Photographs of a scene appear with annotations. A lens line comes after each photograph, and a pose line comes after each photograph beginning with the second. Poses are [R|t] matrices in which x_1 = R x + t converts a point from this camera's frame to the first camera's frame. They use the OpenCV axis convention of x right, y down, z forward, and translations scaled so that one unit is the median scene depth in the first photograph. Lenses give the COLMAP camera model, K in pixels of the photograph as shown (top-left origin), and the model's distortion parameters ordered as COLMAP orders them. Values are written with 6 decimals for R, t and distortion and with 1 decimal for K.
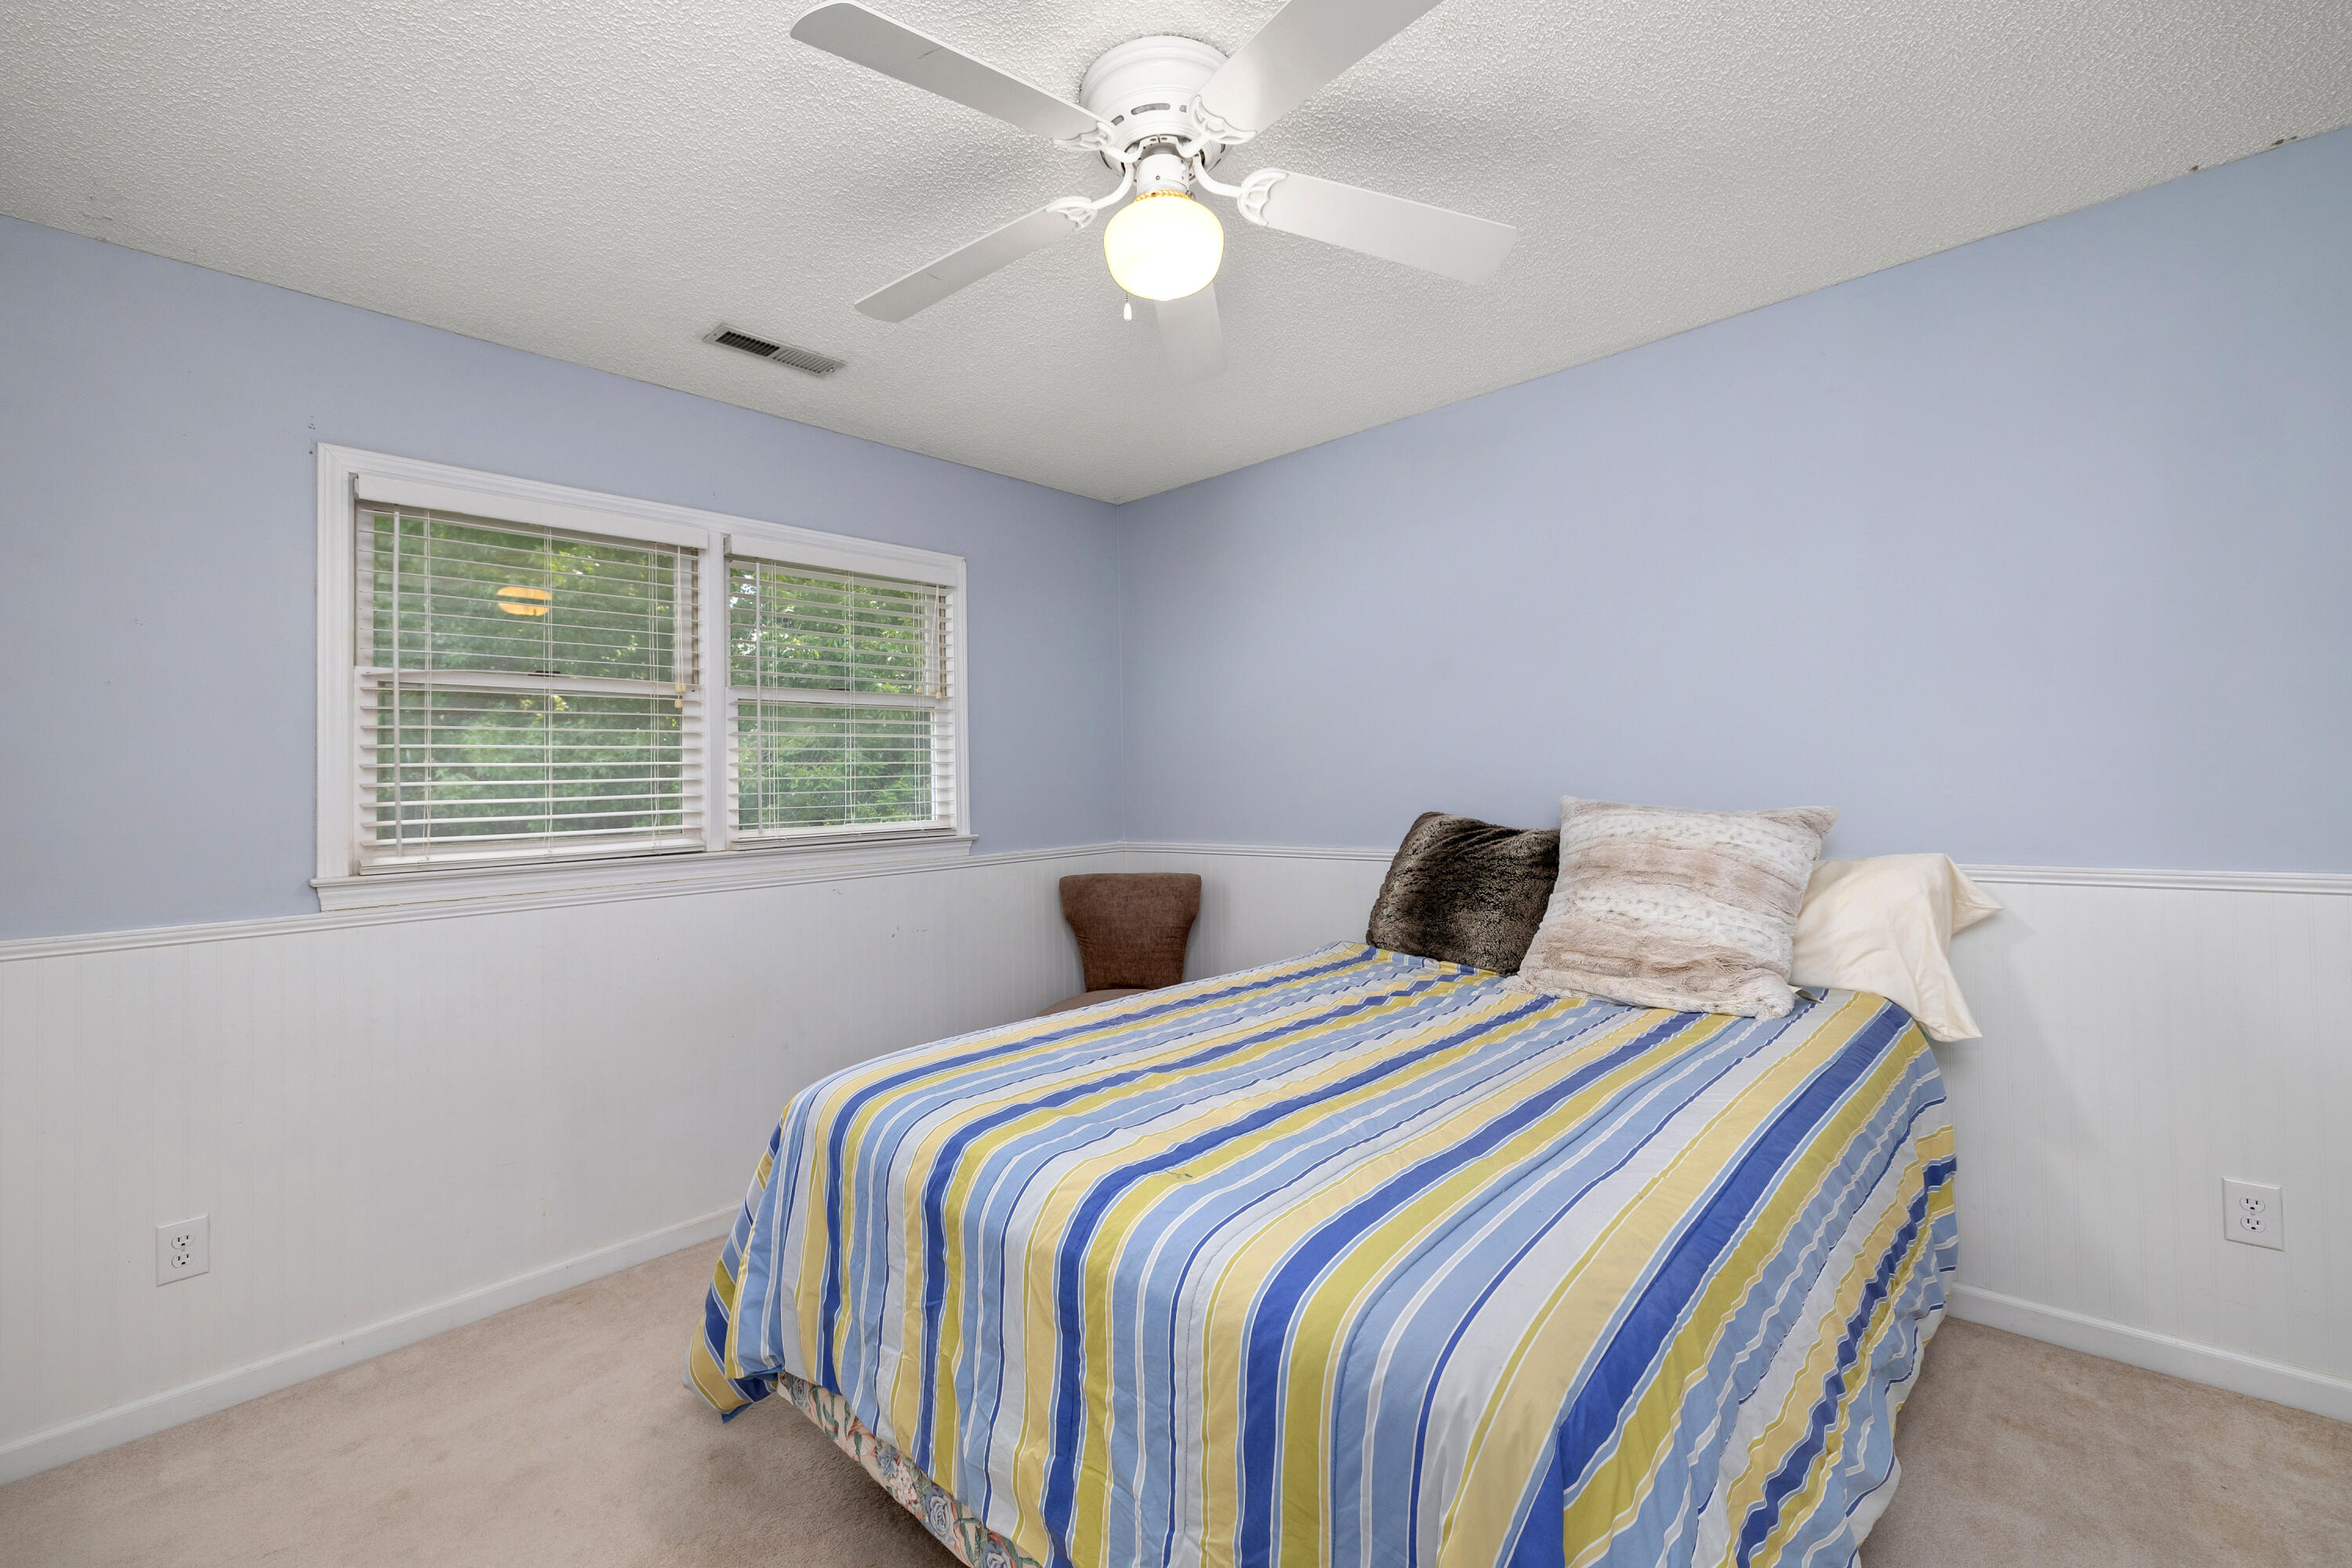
lens RADIAL K [[993.0, 0, 1176.0], [0, 993.0, 784.0], [0, 0, 1]] dist [-0.017276, -0.000021]
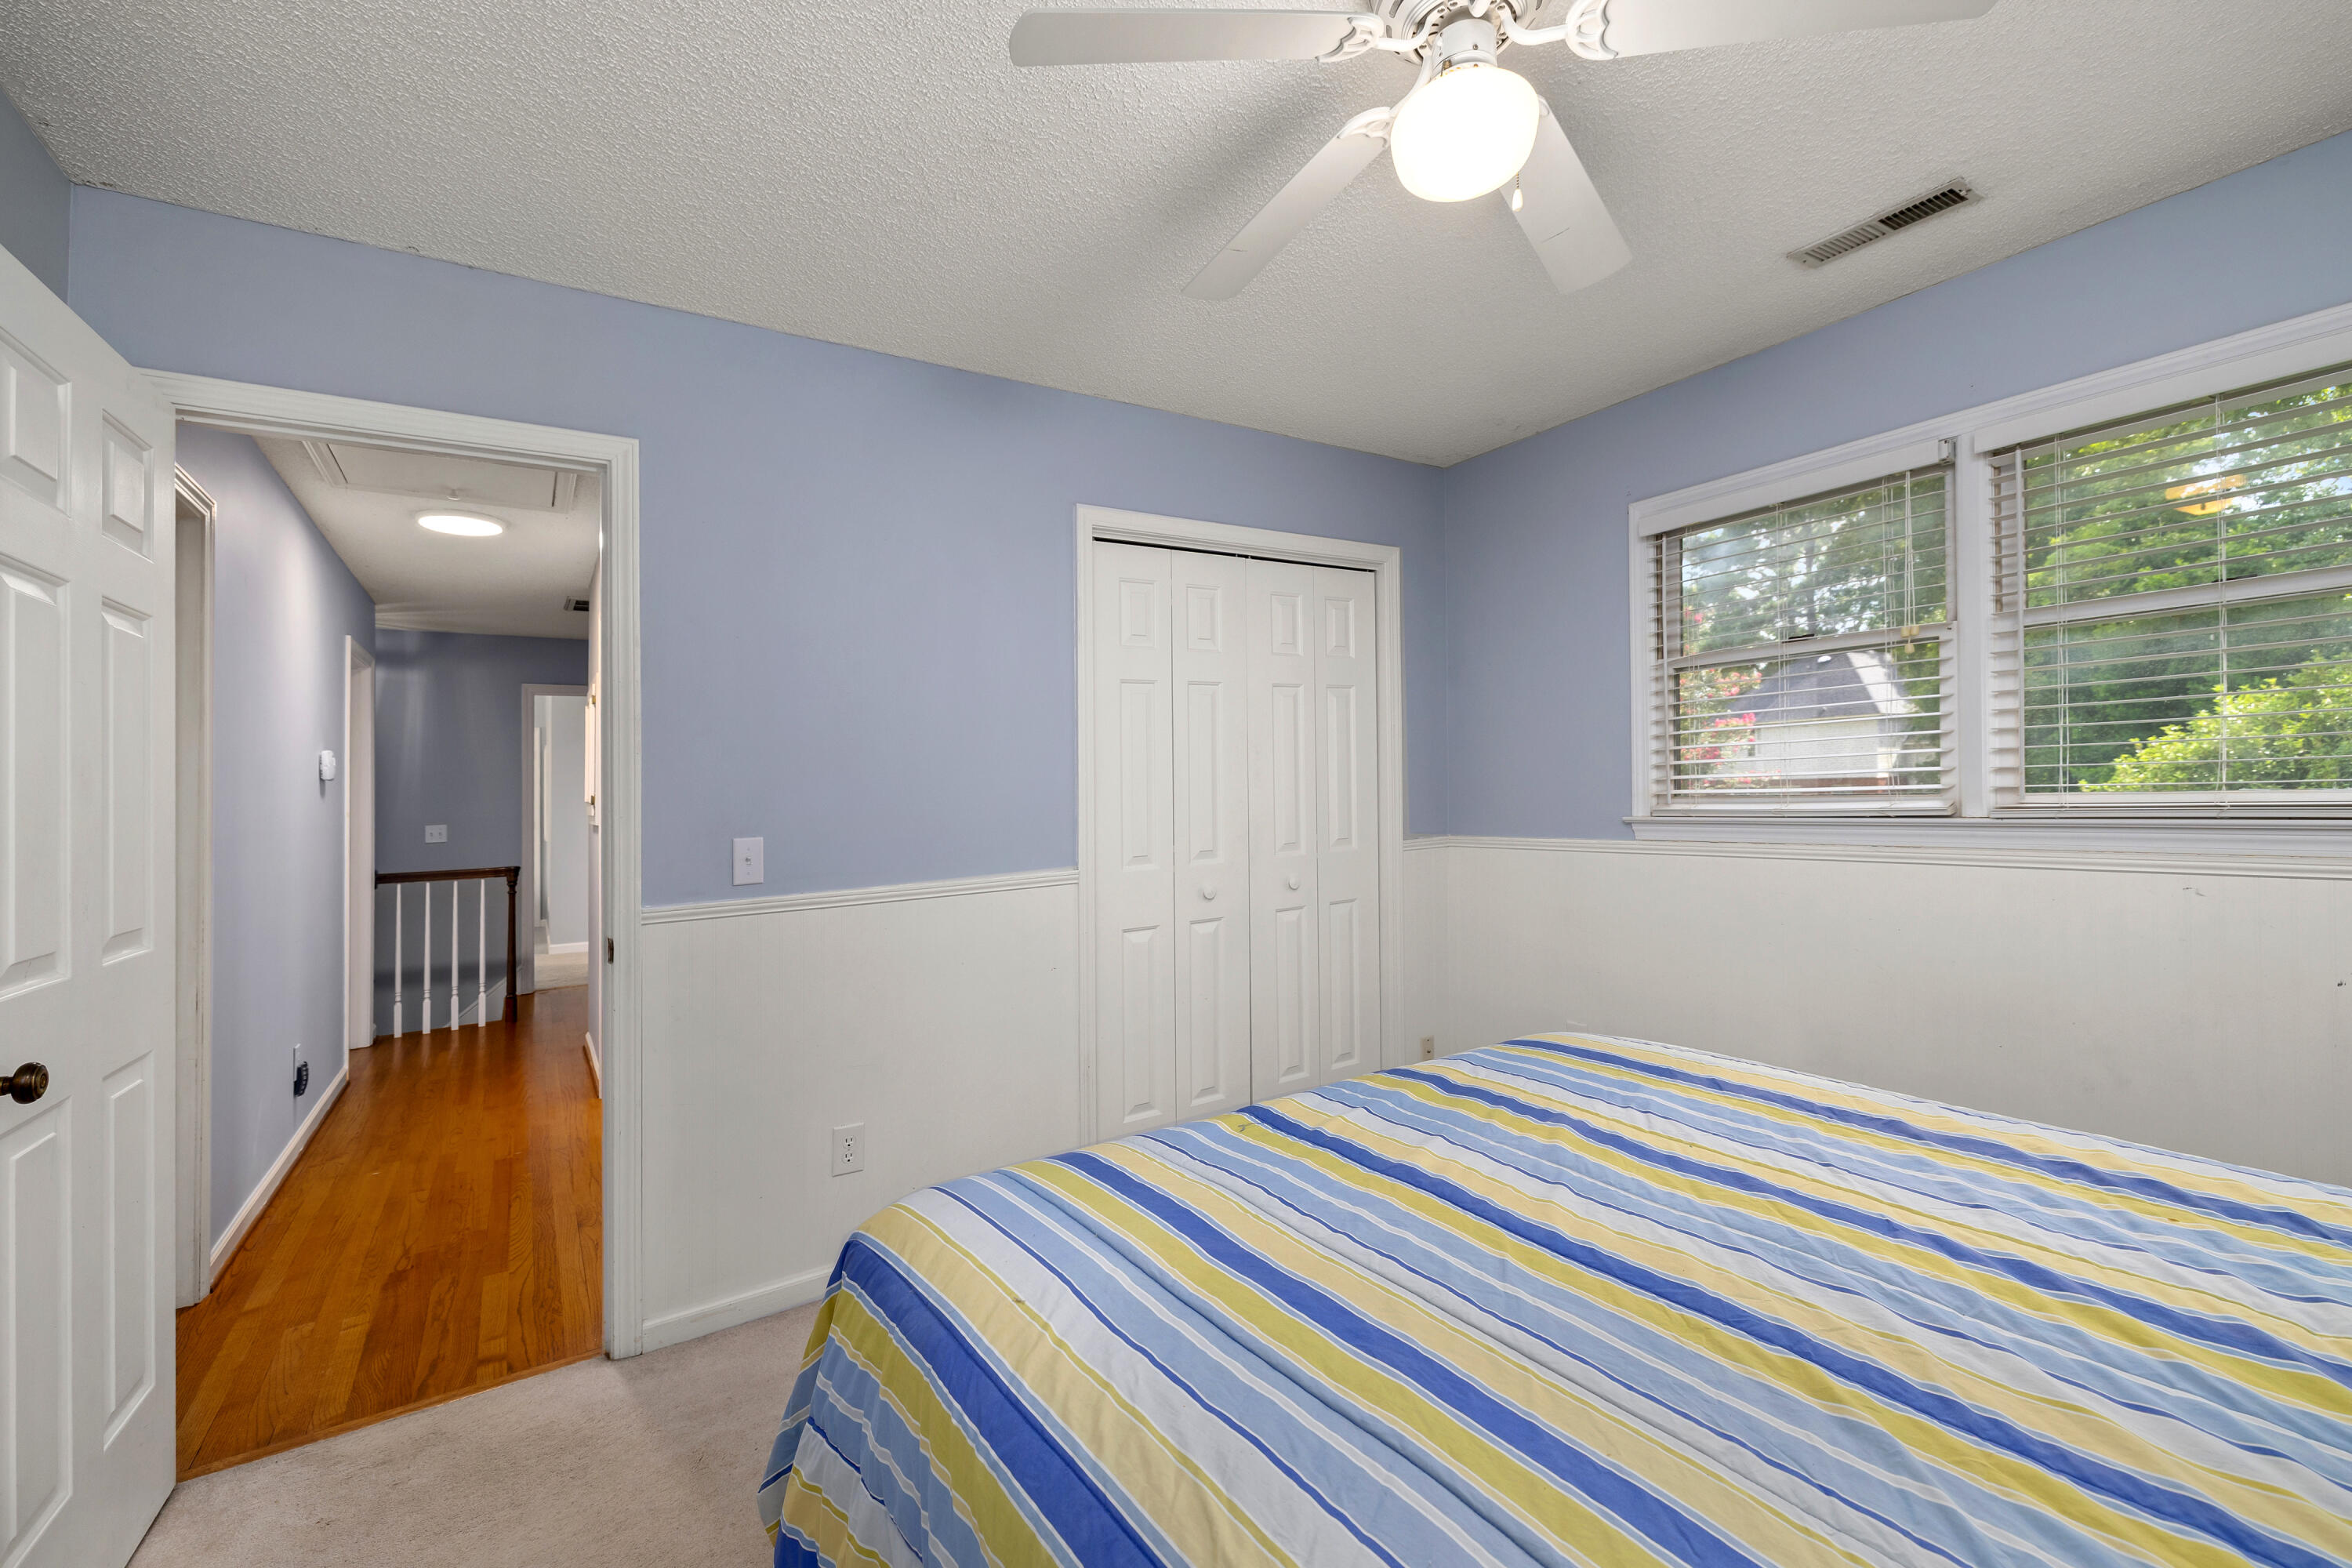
lens RADIAL K [[1001.8, 0, 1177.9], [0, 1001.8, 733.0], [0, 0, 1]] dist [0.000720, 0.000122]
pose [[-0.247122, -0.012467, -0.968904, 0.778958], [0.048591, 0.998500, -0.025241, -0.020865], [0.967765, -0.053318, -0.246146, 0.840629]]
